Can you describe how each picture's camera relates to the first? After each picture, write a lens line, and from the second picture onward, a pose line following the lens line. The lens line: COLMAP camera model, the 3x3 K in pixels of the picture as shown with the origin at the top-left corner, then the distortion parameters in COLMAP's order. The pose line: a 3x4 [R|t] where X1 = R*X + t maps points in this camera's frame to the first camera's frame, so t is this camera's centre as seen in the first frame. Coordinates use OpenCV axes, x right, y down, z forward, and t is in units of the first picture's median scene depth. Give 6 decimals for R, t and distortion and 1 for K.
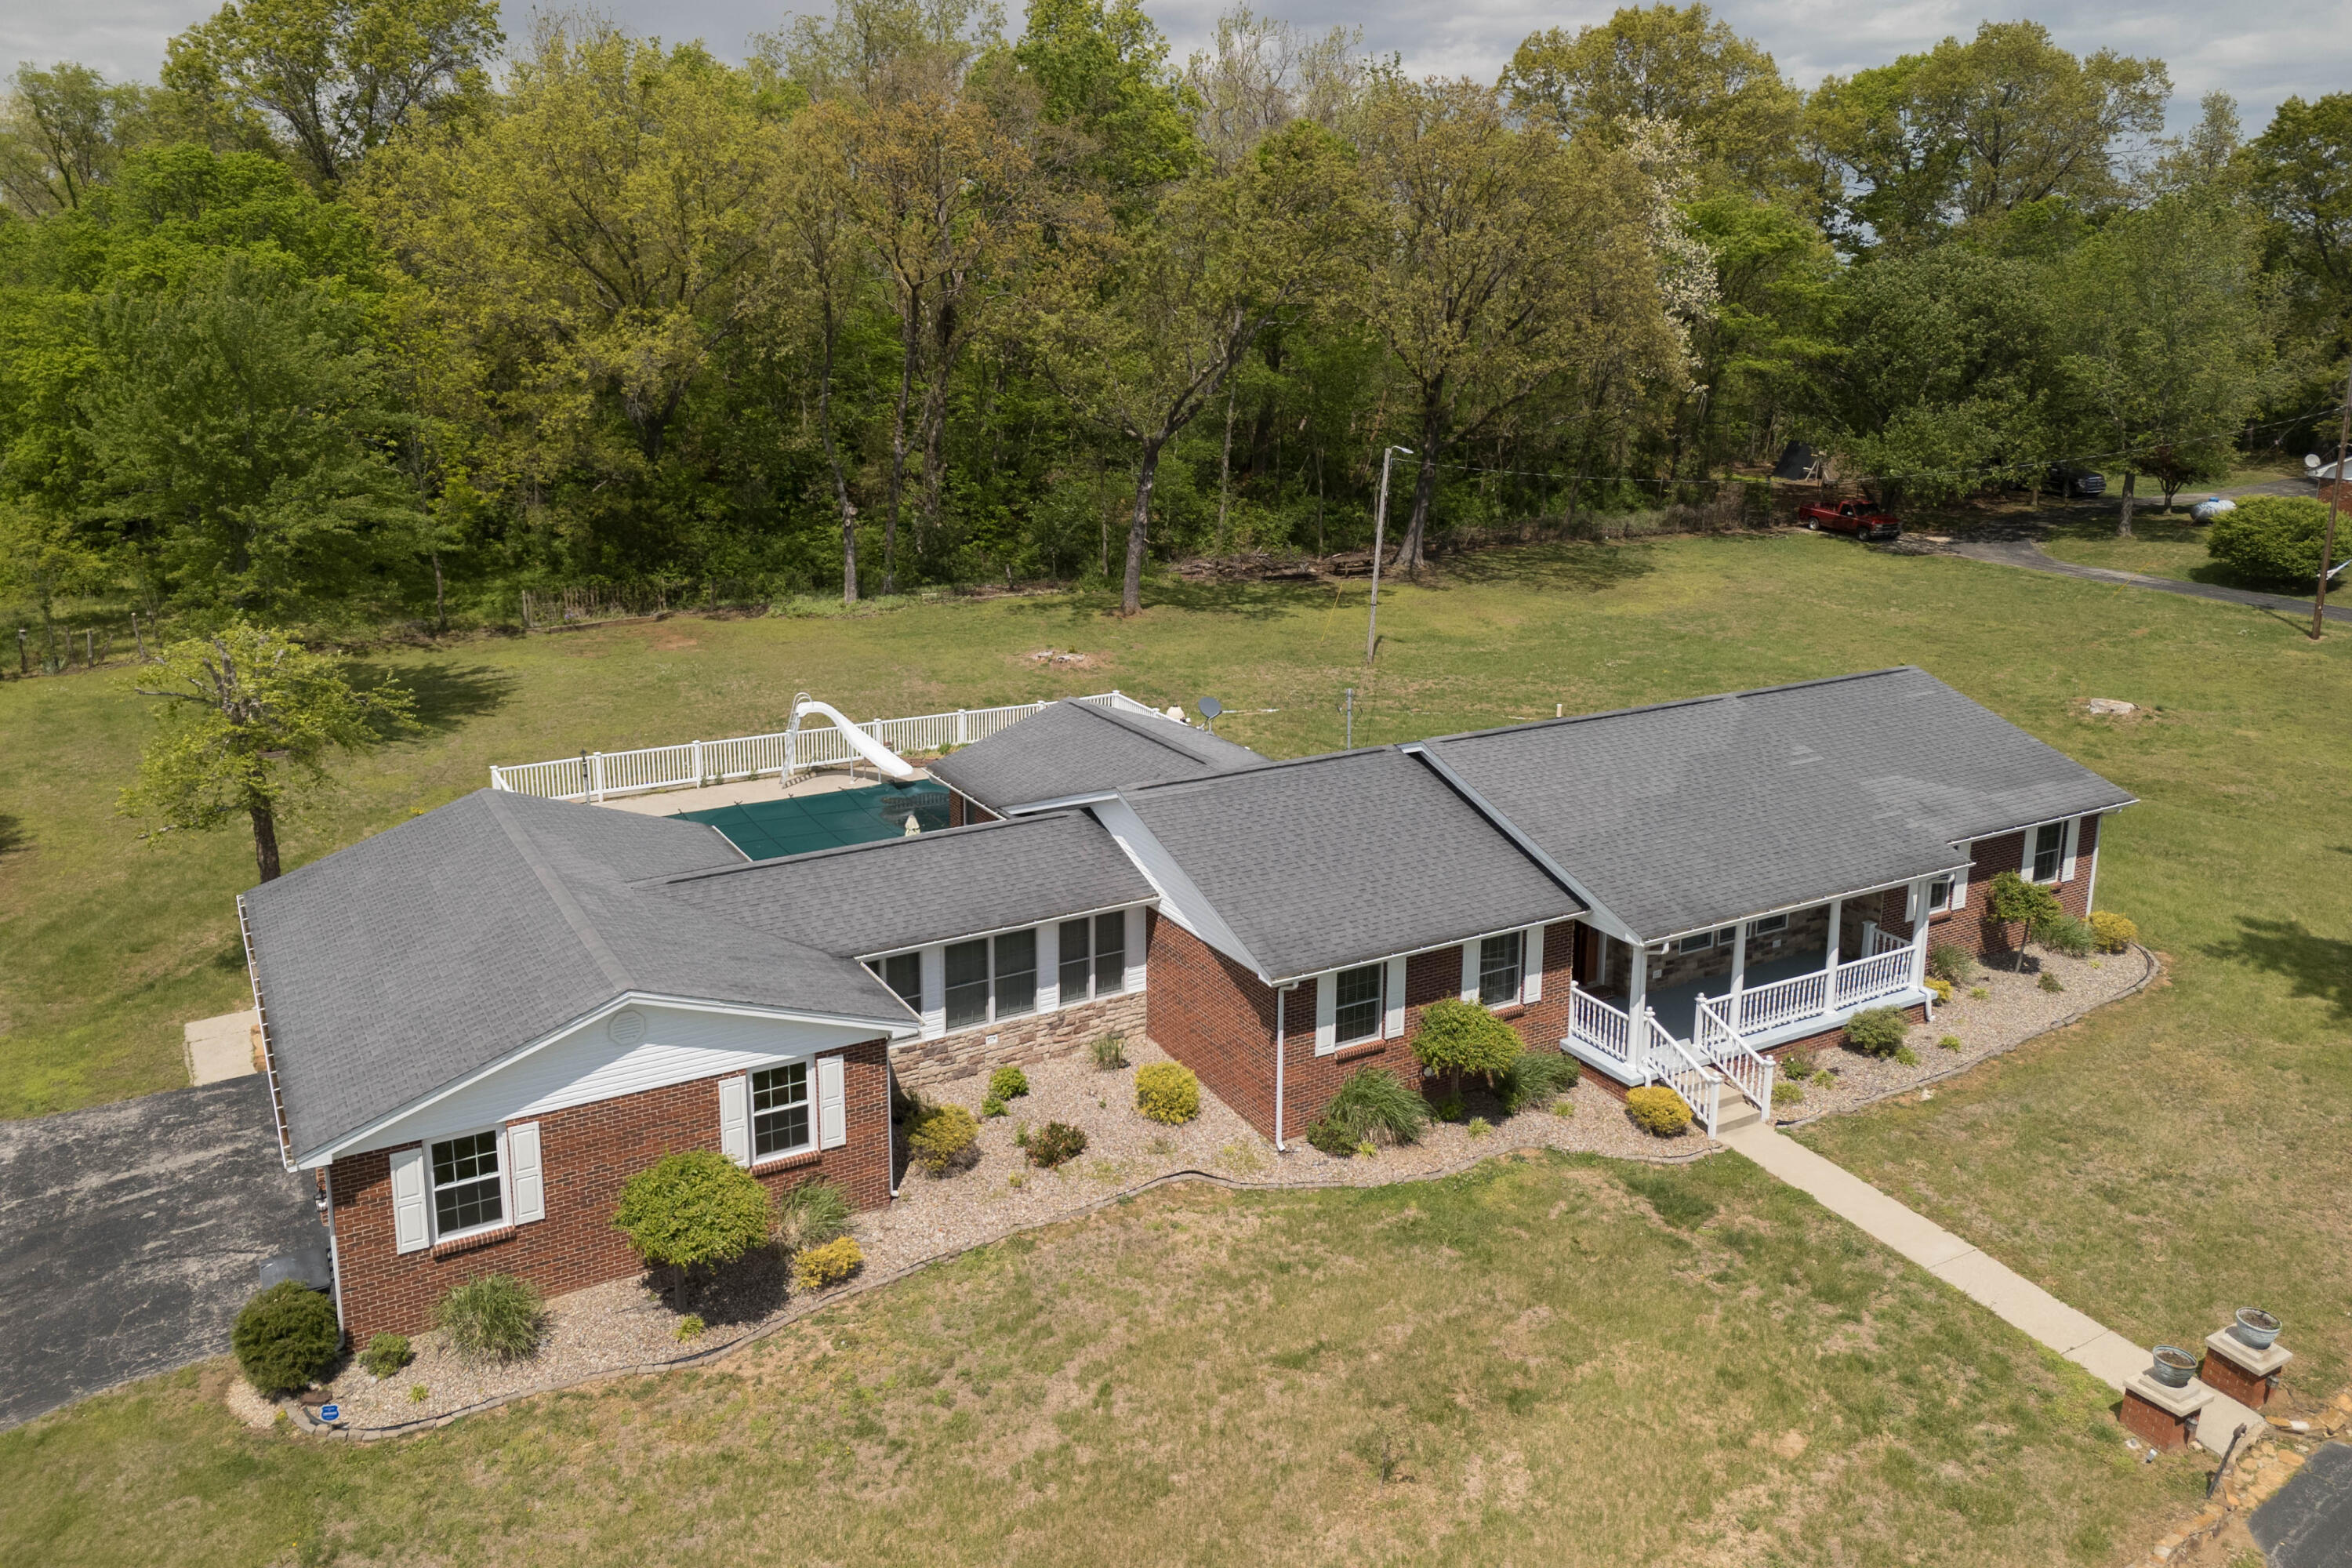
lens RADIAL K [[1658.9, 0, 1165.6], [0, 1658.9, 780.2], [0, 0, 1]] dist [0.061448, -0.041572]
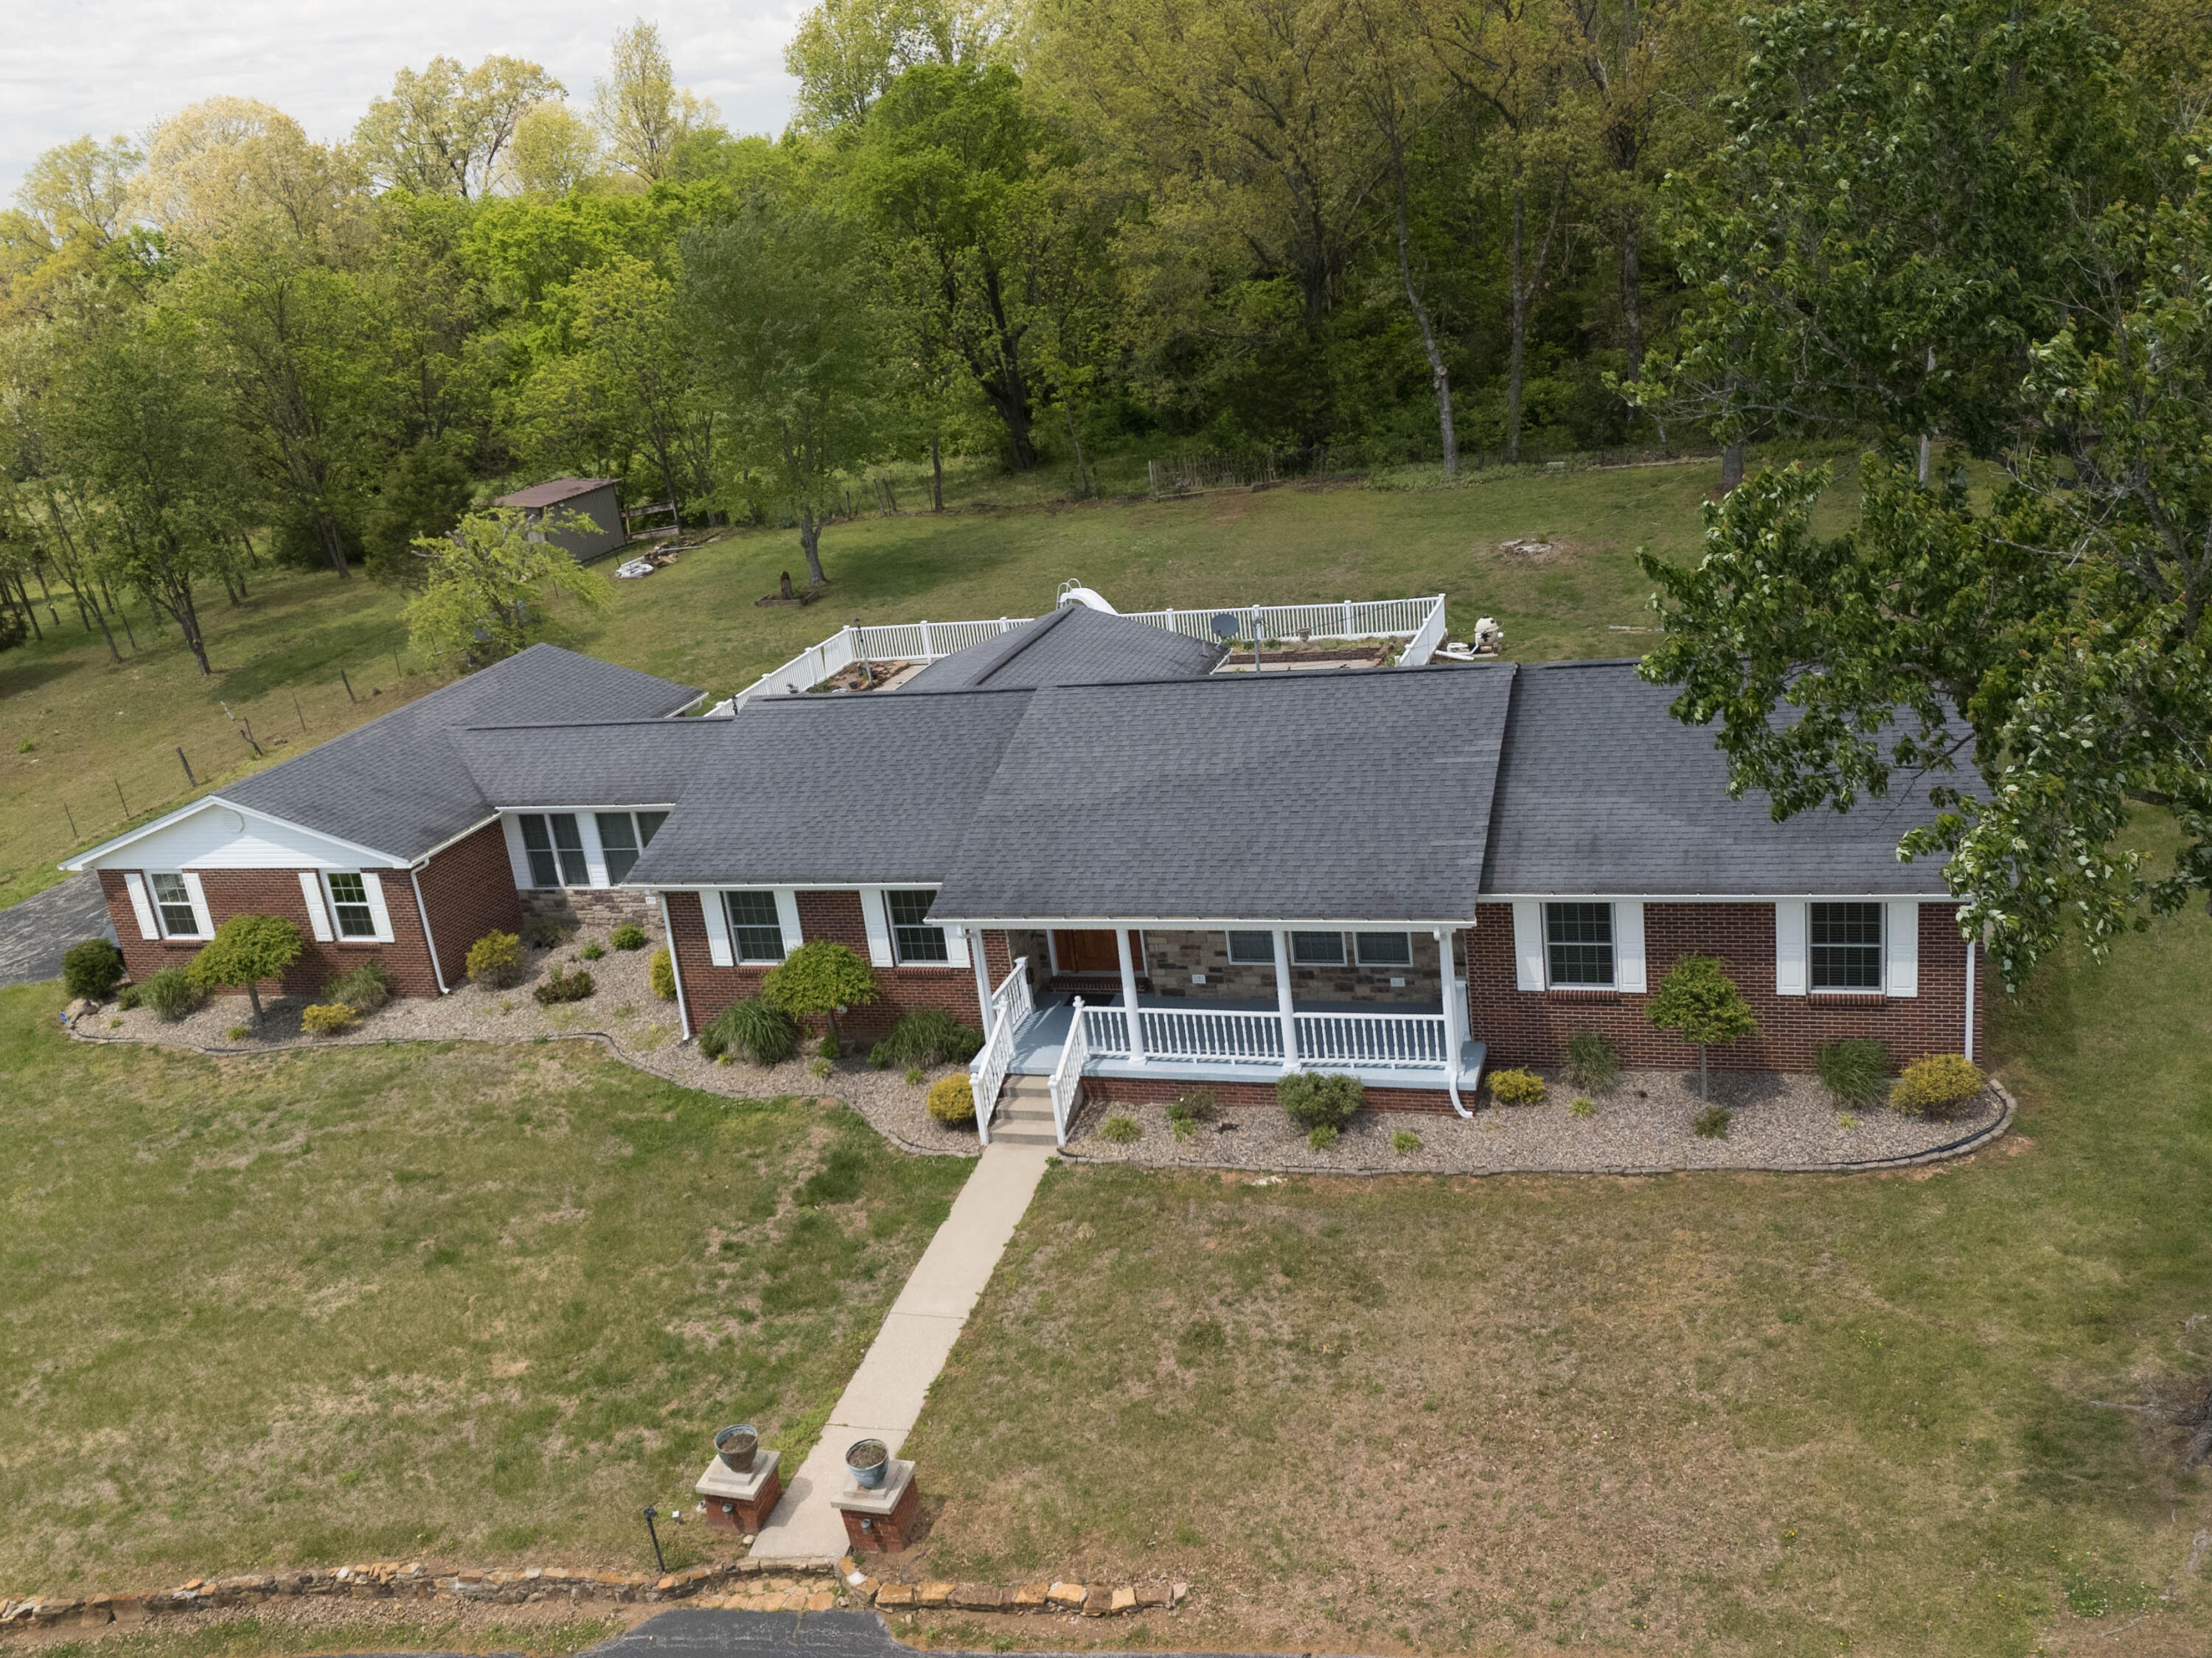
lens RADIAL K [[1783.2, 0, 1093.6], [0, 1783.2, 832.5], [0, 0, 1]] dist [0.066989, -0.050161]
pose [[0.683699, 0.158878, -0.712260, 1.191597], [-0.079014, 0.986392, 0.144181, -0.116843], [0.725474, -0.042298, 0.686948, 0.427936]]
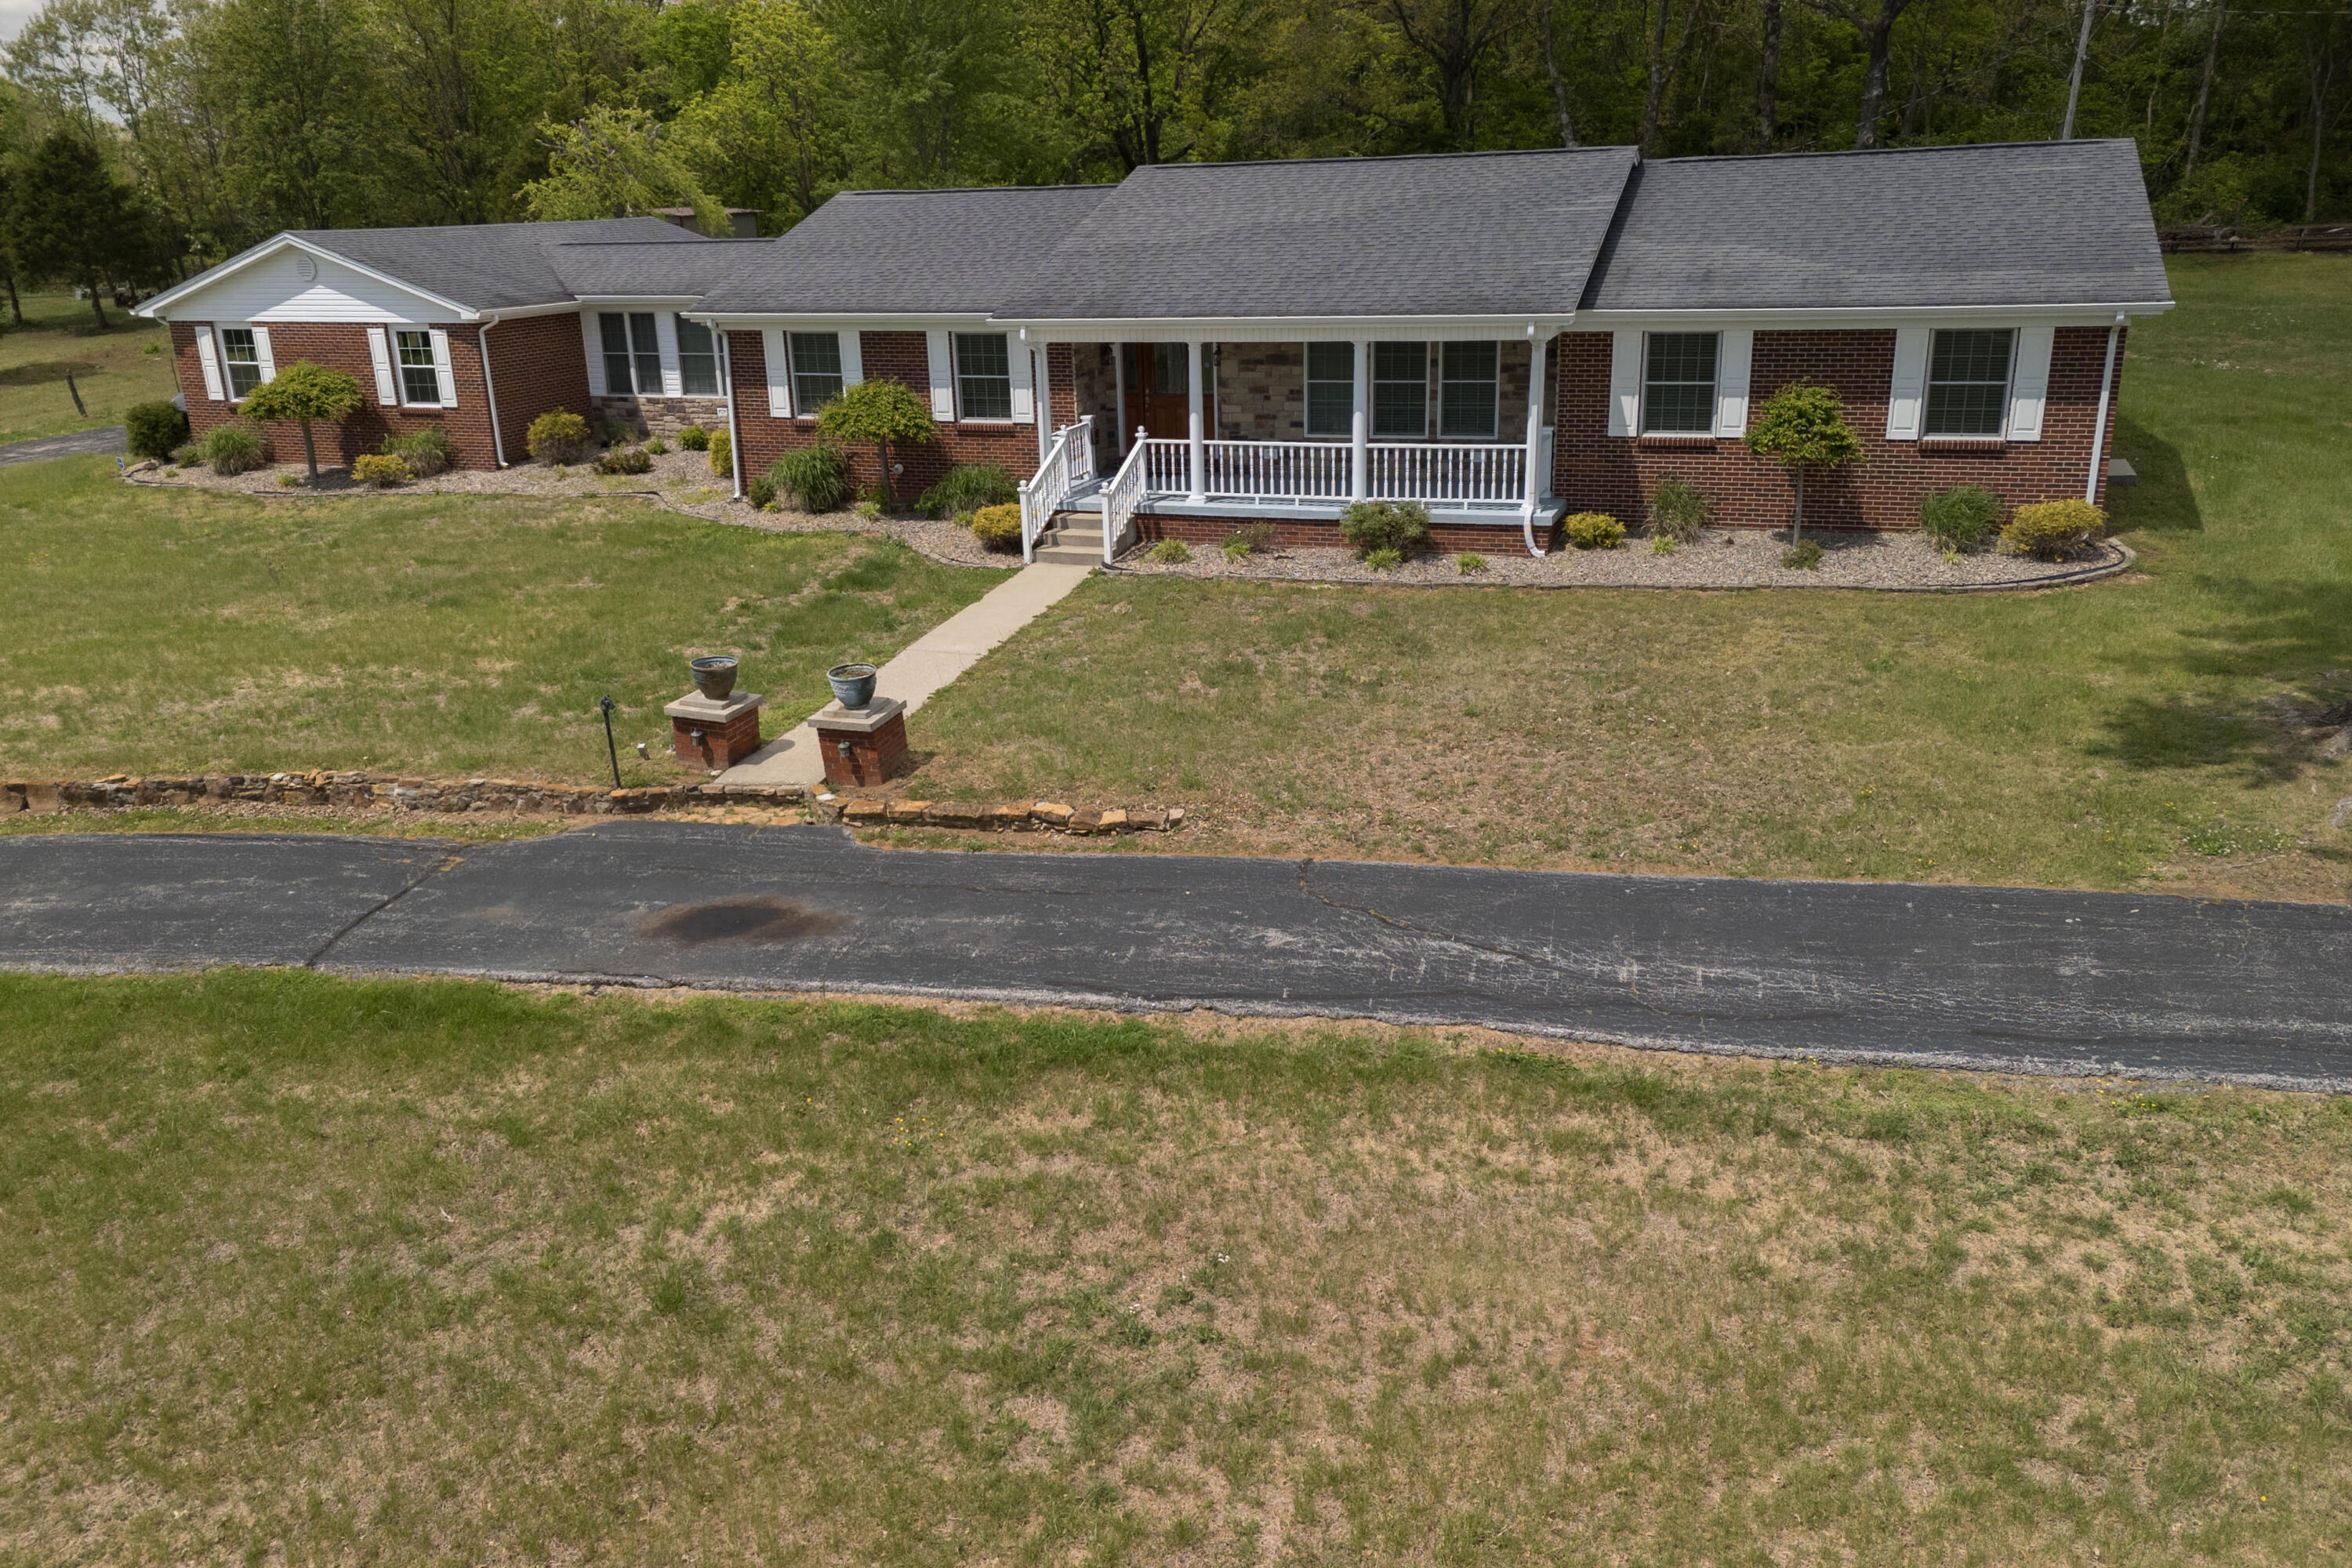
lens RADIAL K [[1658.9, 0, 1165.6], [0, 1658.9, 780.2], [0, 0, 1]] dist [0.061448, -0.041572]
pose [[0.653966, 0.222725, -0.722996, 1.175988], [-0.181387, 0.973967, 0.135970, 0.223535], [0.734457, 0.042223, 0.677340, 0.536580]]
